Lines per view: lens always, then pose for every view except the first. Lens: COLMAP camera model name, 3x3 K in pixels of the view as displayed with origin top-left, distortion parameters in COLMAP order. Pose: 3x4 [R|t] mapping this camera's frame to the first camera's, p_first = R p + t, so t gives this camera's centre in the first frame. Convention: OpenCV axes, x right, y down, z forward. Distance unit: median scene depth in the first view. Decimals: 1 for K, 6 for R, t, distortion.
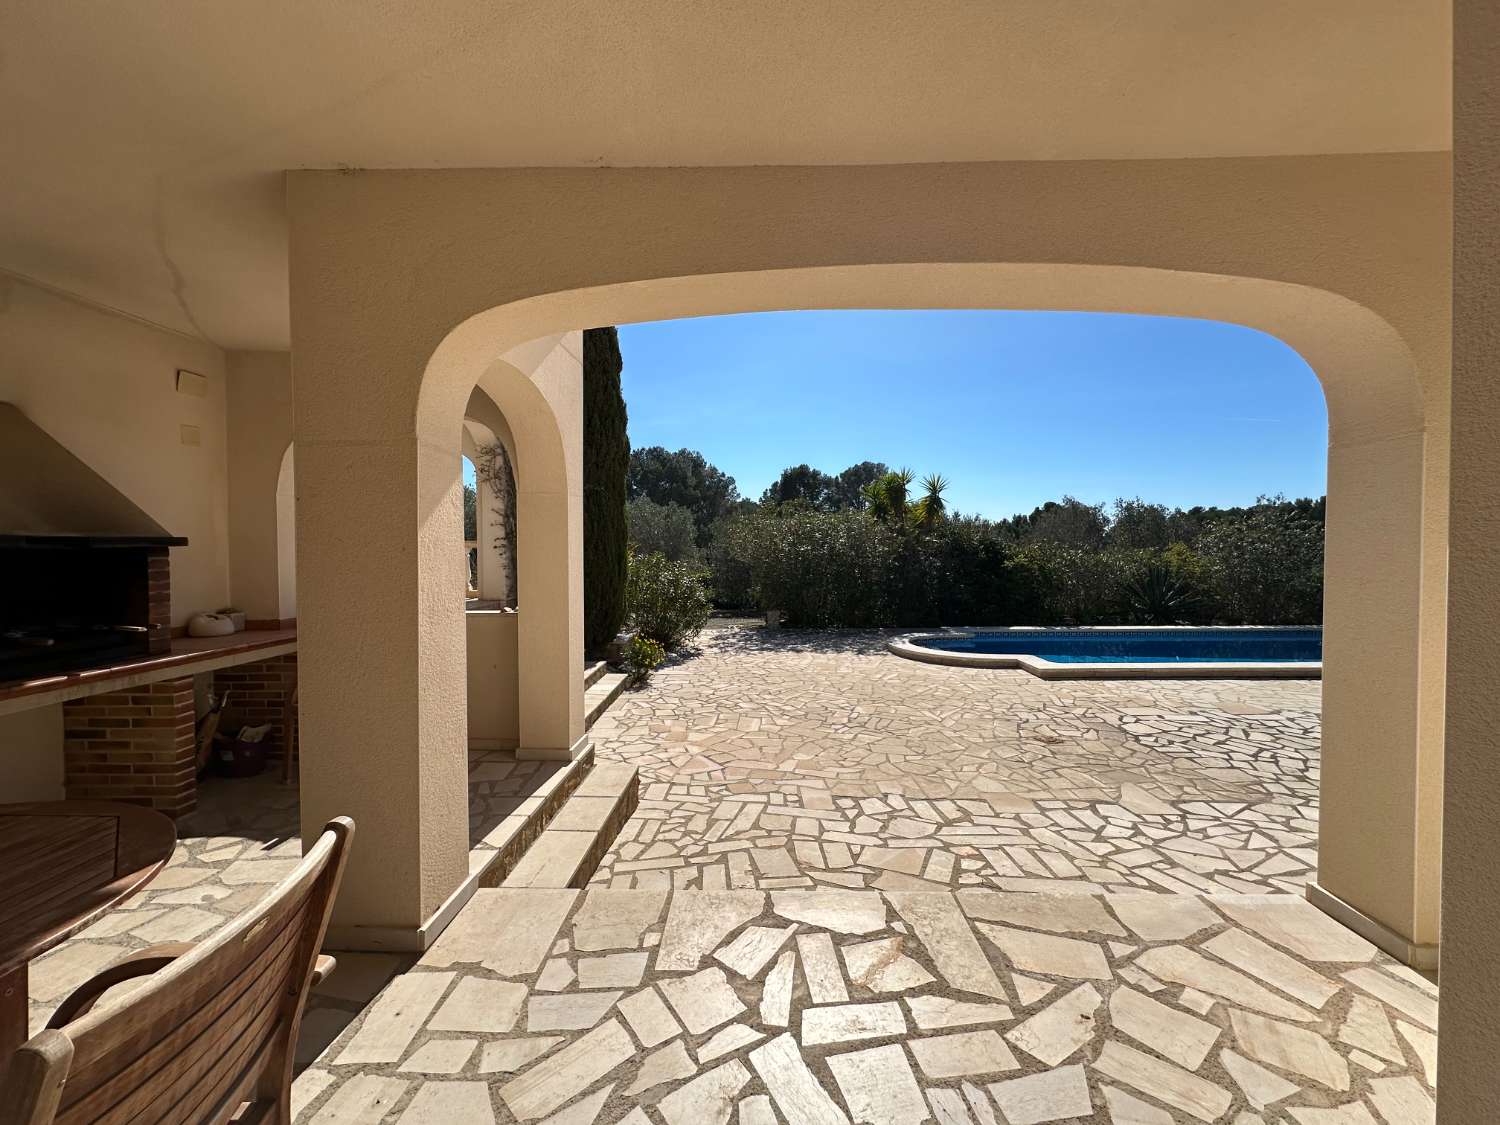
lens RADIAL K [[596.7, 0, 749.8], [0, 596.7, 561.1], [0, 0, 1]] dist [-0.002806, -0.000303]
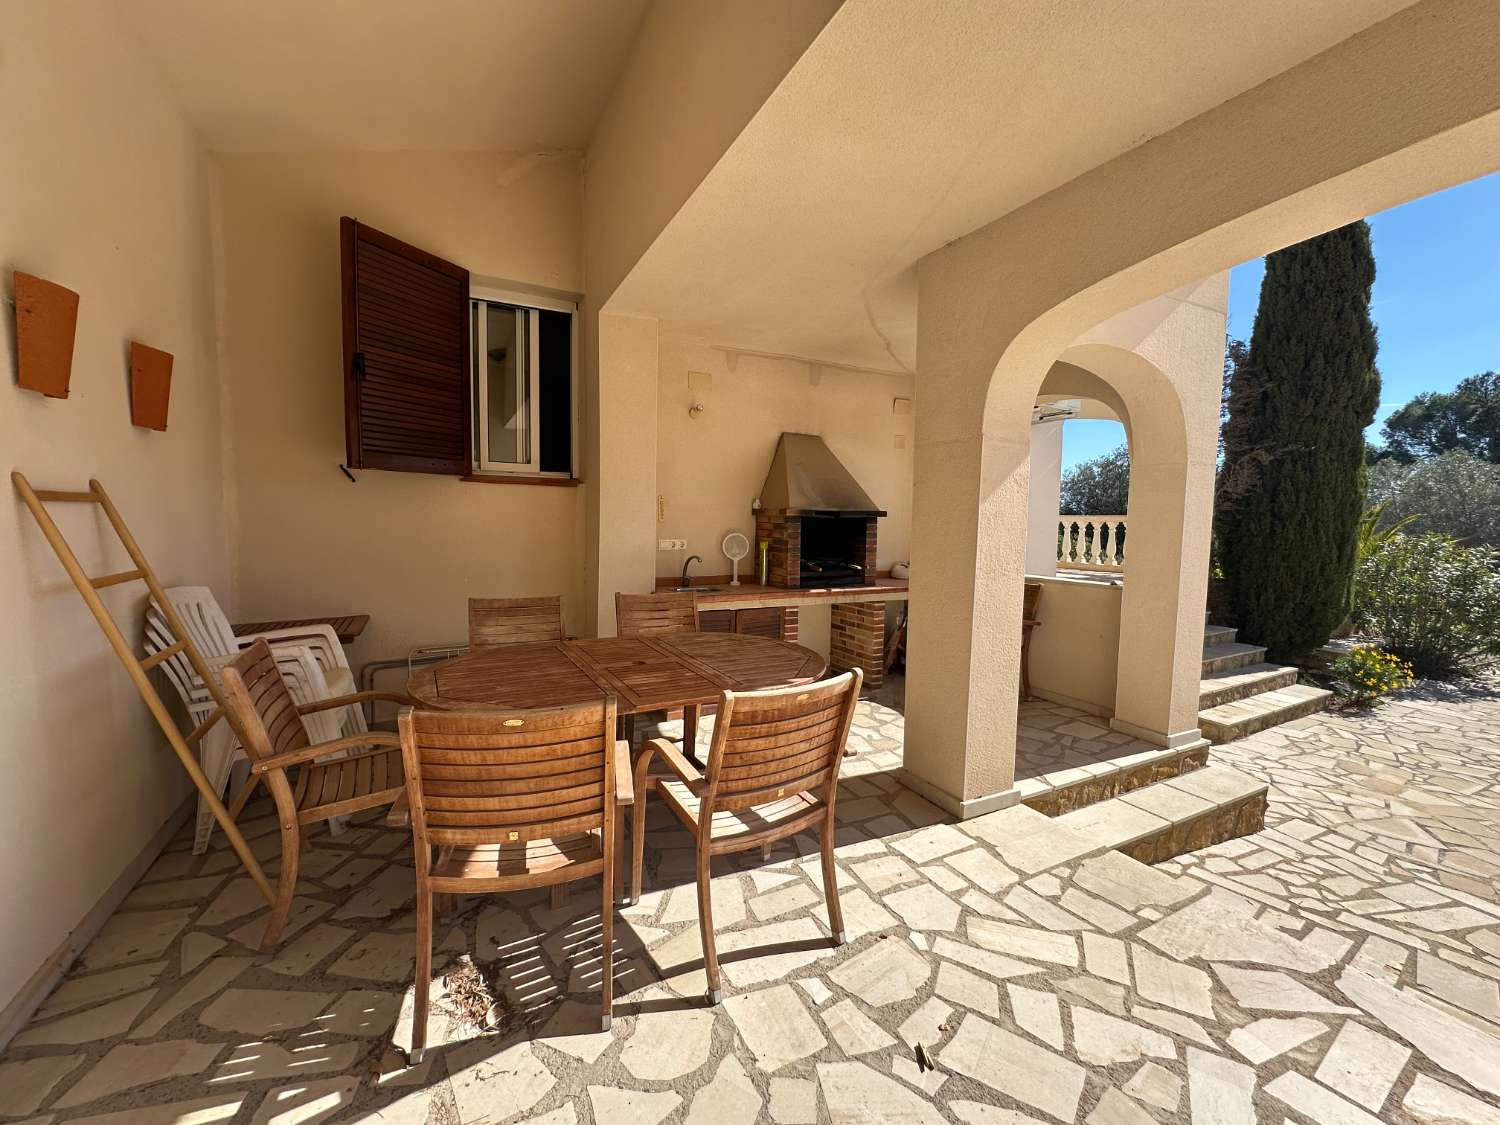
lens RADIAL K [[596.7, 0, 748.9], [0, 596.7, 559.8], [0, 0, 1]] dist [-0.002806, -0.000303]
pose [[0.480729, 0.069907, -0.874078, 0.243935], [-0.034655, 0.997553, 0.060723, 0.003707], [0.876184, 0.001100, 0.481975, -0.050134]]
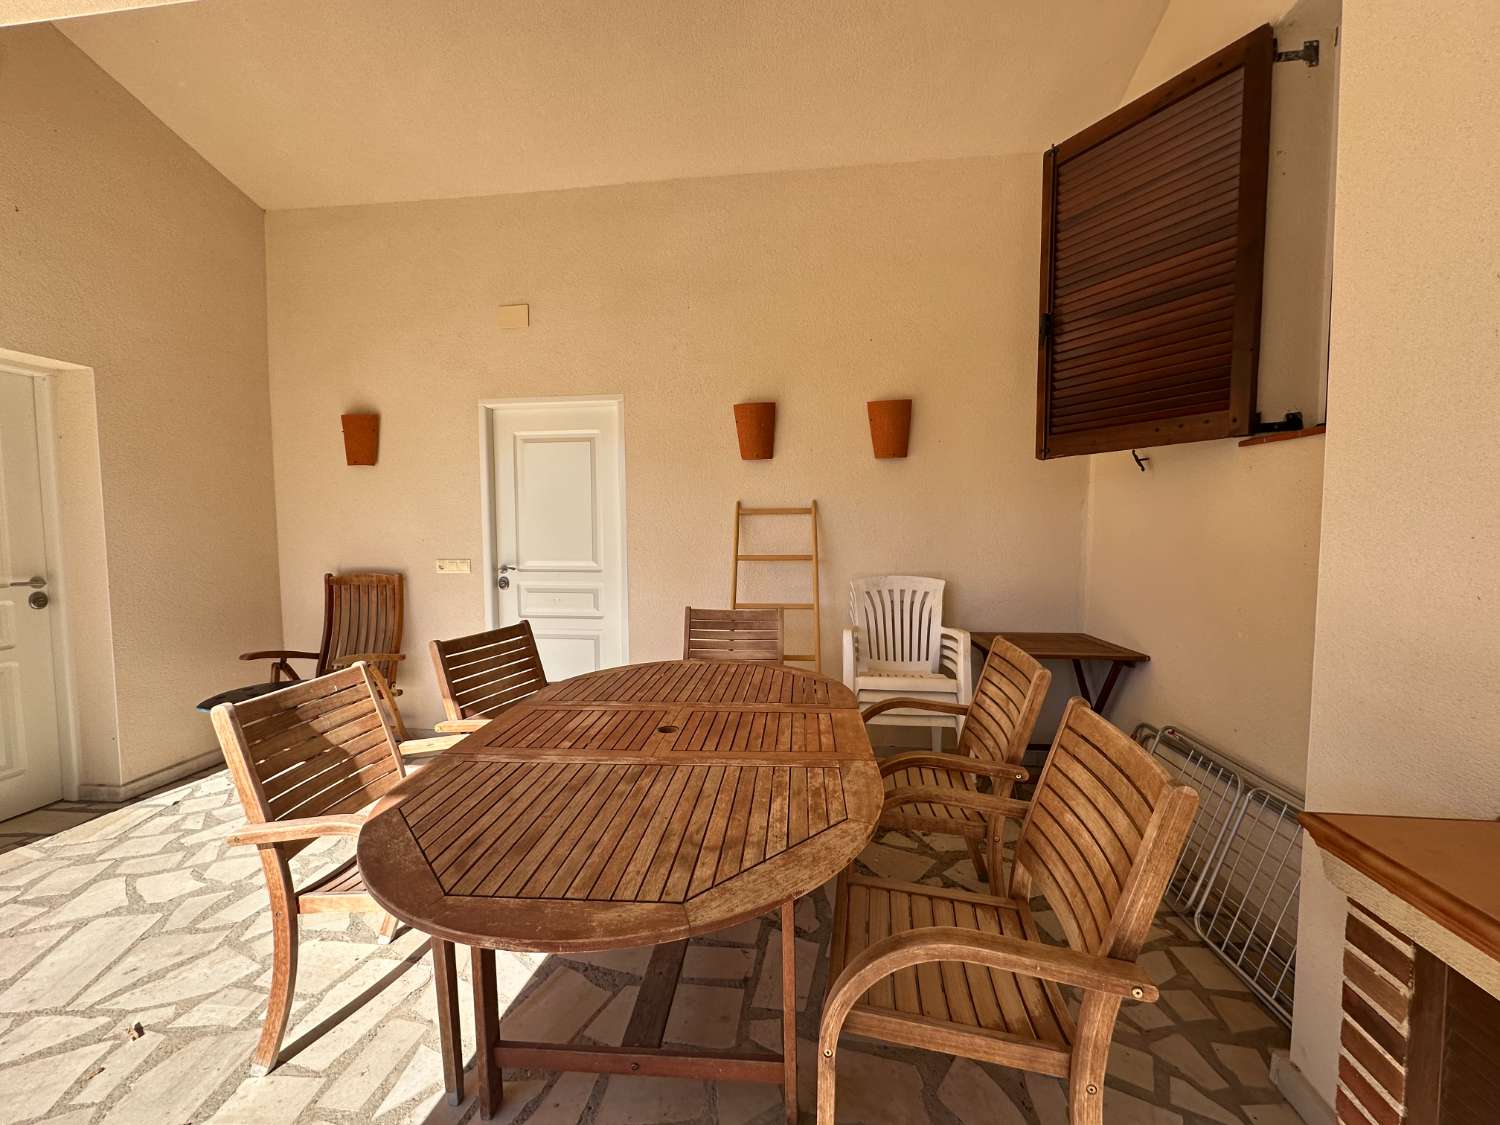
lens RADIAL K [[596.7, 0, 744.4], [0, 596.7, 560.5], [0, 0, 1]] dist [-0.002806, -0.000303]
pose [[-0.994557, 0.002757, 0.104156, -0.728404], [0.010902, 0.996916, 0.077709, 0.004766], [-0.103621, 0.078422, -0.991520, 0.789853]]
